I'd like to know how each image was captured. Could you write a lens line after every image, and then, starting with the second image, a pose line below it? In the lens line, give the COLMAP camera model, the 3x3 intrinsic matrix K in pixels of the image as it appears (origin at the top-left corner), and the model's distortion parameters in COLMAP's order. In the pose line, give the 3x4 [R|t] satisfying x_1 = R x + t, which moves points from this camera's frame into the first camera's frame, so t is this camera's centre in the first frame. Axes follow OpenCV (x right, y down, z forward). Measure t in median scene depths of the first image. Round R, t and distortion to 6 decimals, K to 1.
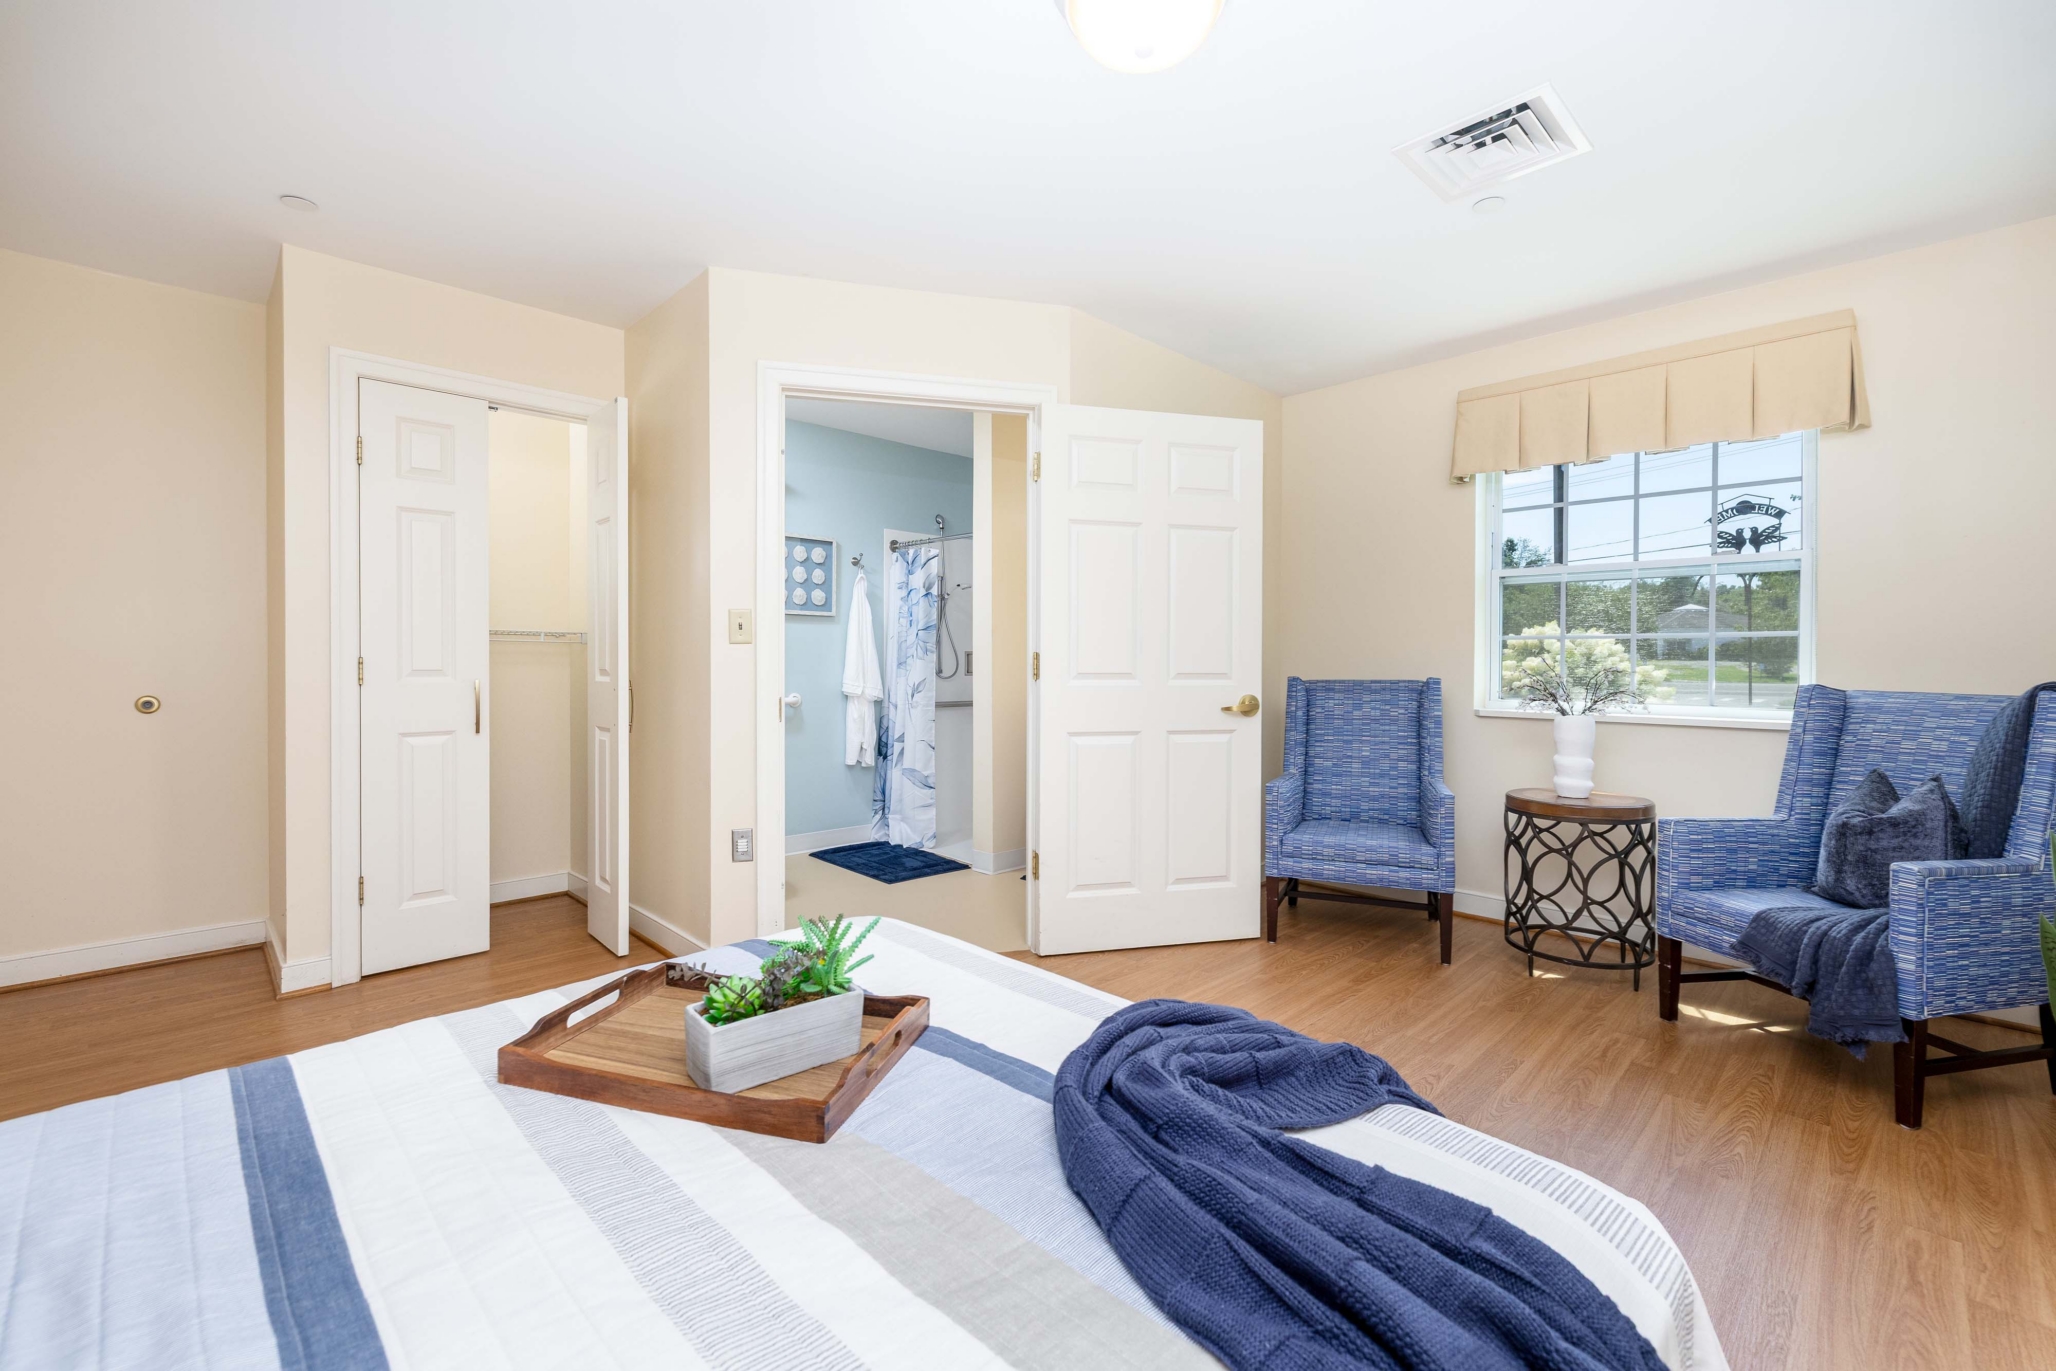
lens RADIAL K [[865.1, 0, 1026.6], [0, 865.1, 676.0], [0, 0, 1]] dist [0.001848, -0.000006]
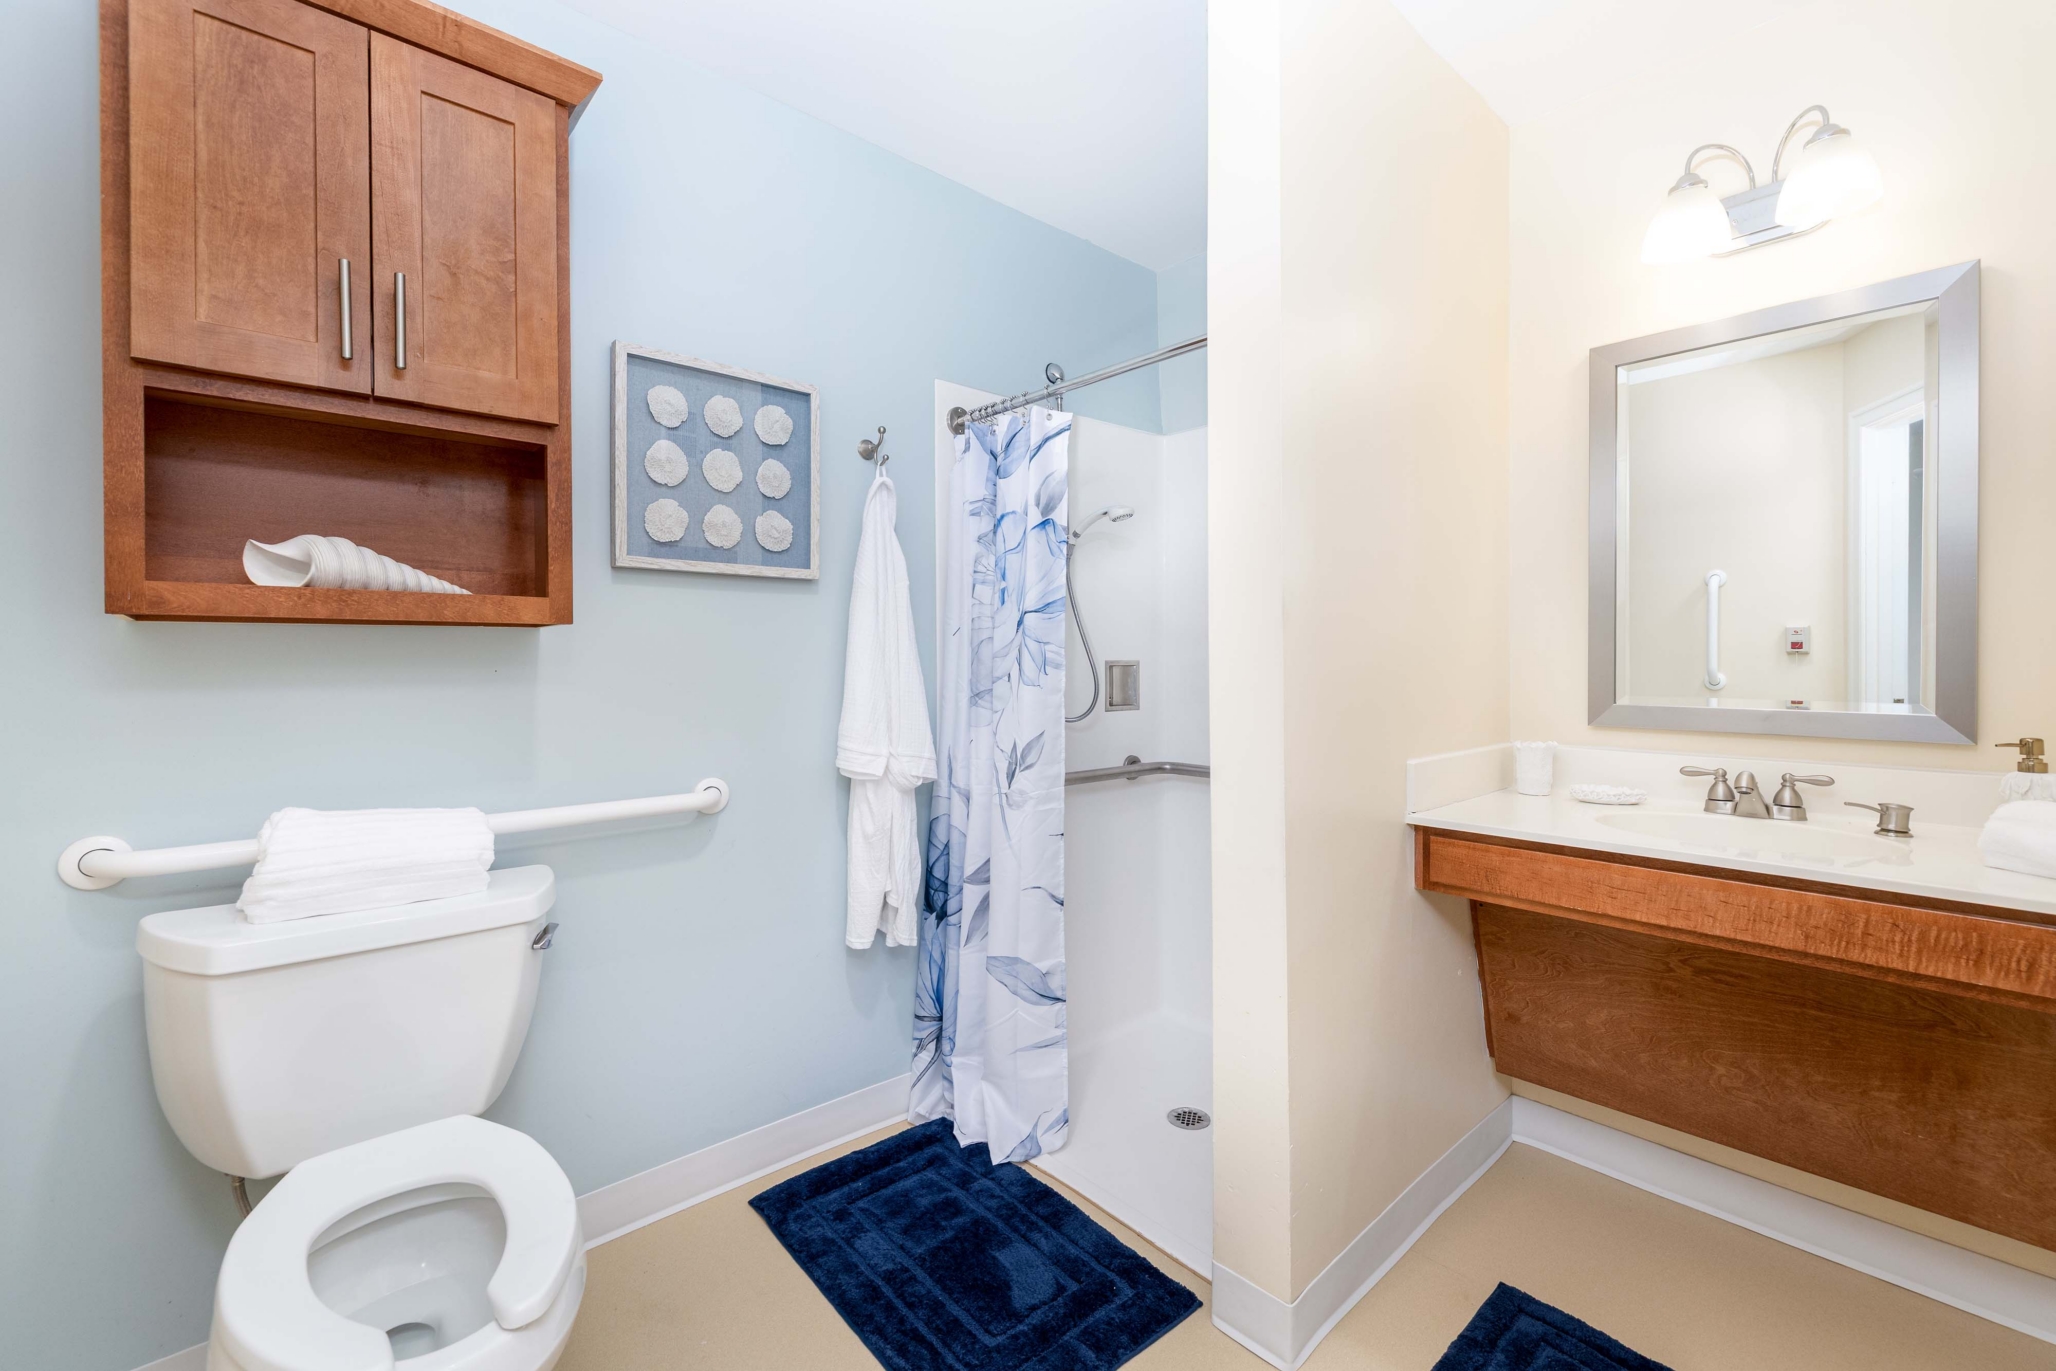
lens RADIAL K [[865.1, 0, 1029.3], [0, 865.1, 679.3], [0, 0, 1]] dist [0.001848, -0.000006]
pose [[0.999553, -0.009249, -0.028446, -0.110226], [0.009003, 0.999921, -0.008773, -0.017969], [0.028525, 0.008513, 0.999557, 0.590586]]
